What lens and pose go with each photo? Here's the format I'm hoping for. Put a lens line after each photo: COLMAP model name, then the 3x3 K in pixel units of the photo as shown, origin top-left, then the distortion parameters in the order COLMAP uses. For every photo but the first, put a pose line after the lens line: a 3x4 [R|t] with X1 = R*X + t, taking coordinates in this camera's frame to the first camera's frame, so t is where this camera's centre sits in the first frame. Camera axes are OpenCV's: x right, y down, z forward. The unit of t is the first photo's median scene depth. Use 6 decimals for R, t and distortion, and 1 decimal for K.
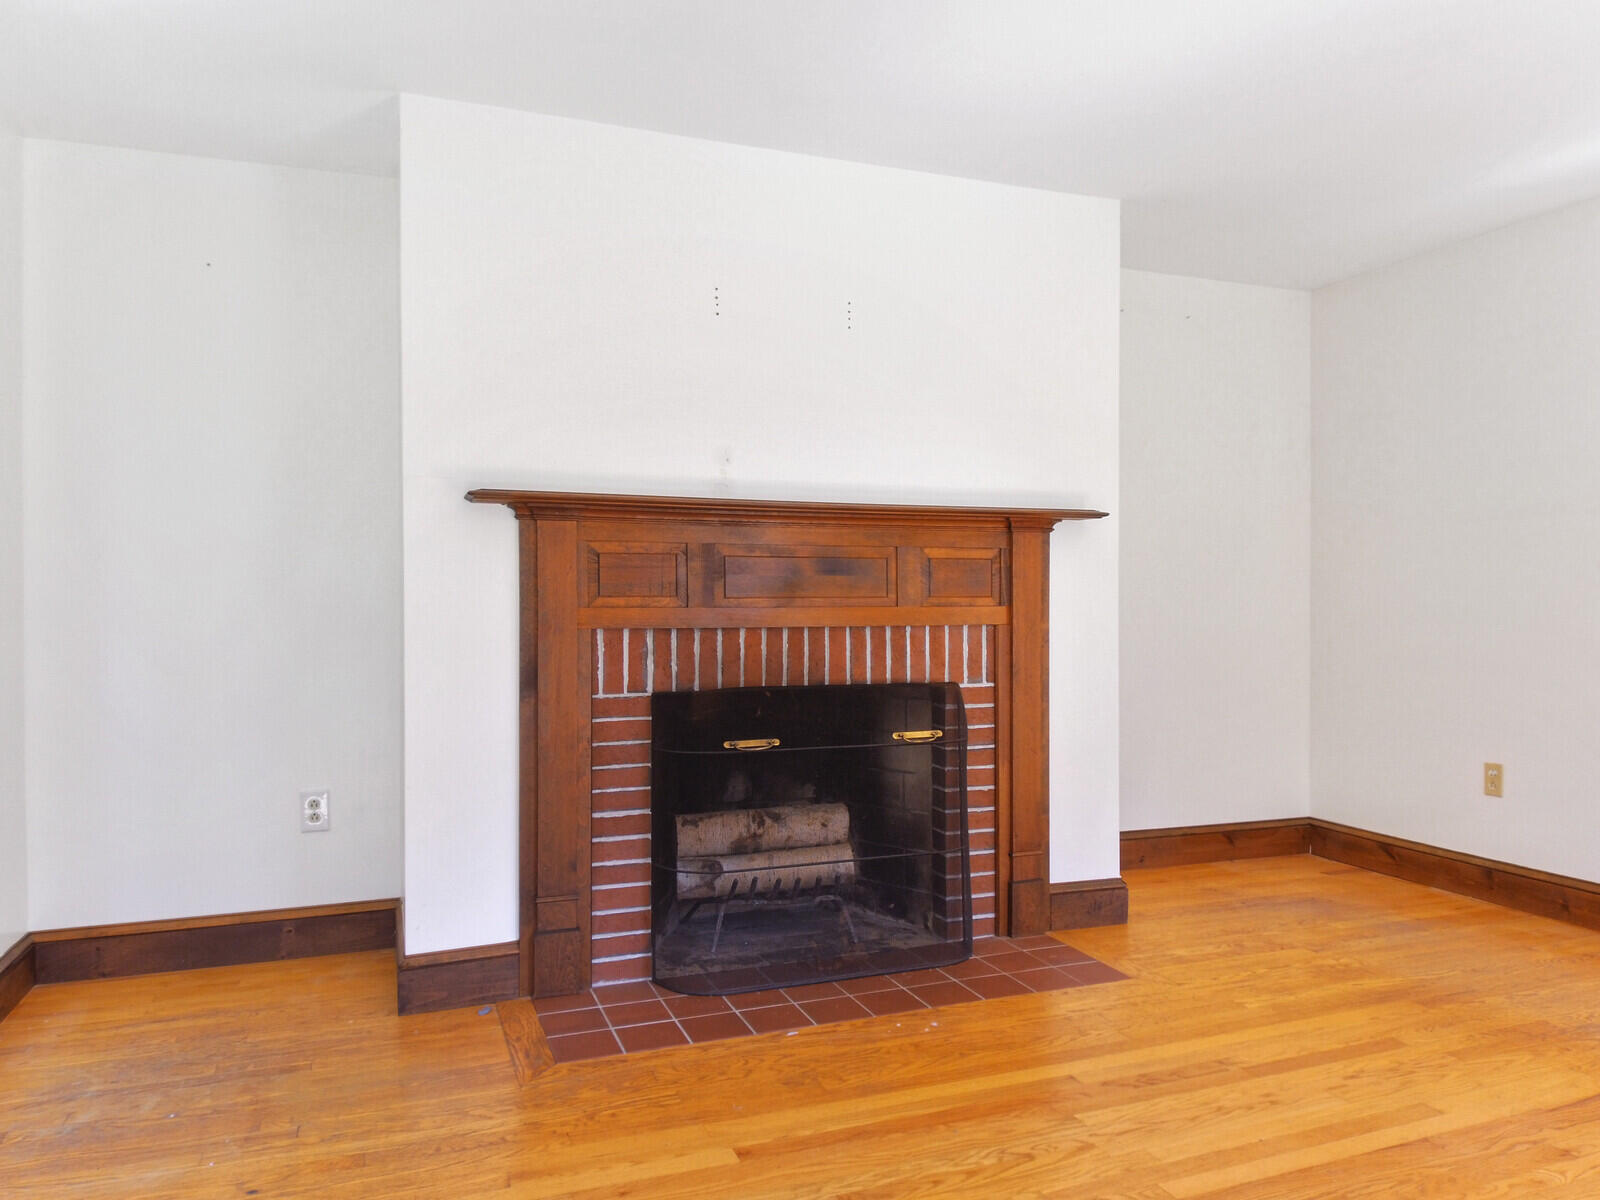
lens RADIAL K [[1099.7, 0, 800.0], [0, 1099.7, 600.0], [0, 0, 1]] dist [0.022091, -0.054666]
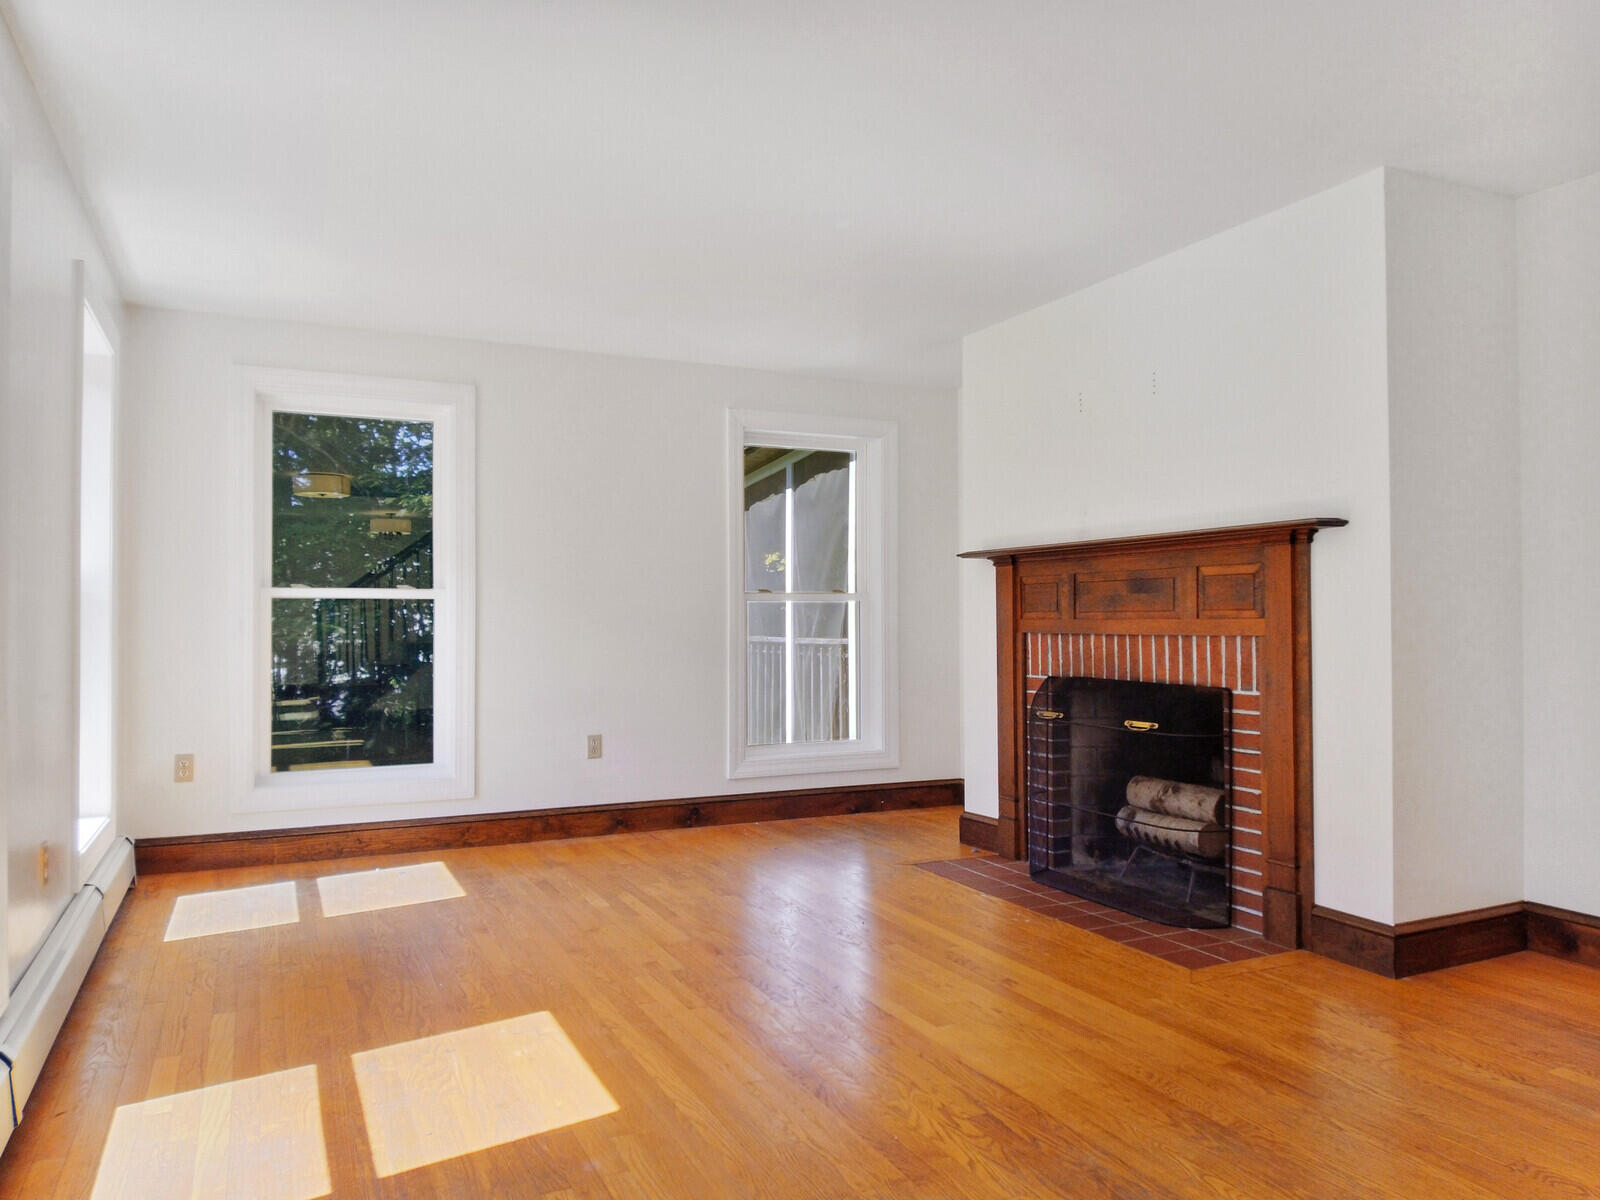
lens RADIAL K [[1099.7, 0, 800.0], [0, 1099.7, 600.0], [0, 0, 1]] dist [0.022091, -0.054666]
pose [[0.101583, -0.015232, -0.994710, 1.216176], [0.006935, 0.999869, -0.014603, 0.000292], [0.994803, -0.005415, 0.101675, 0.477152]]
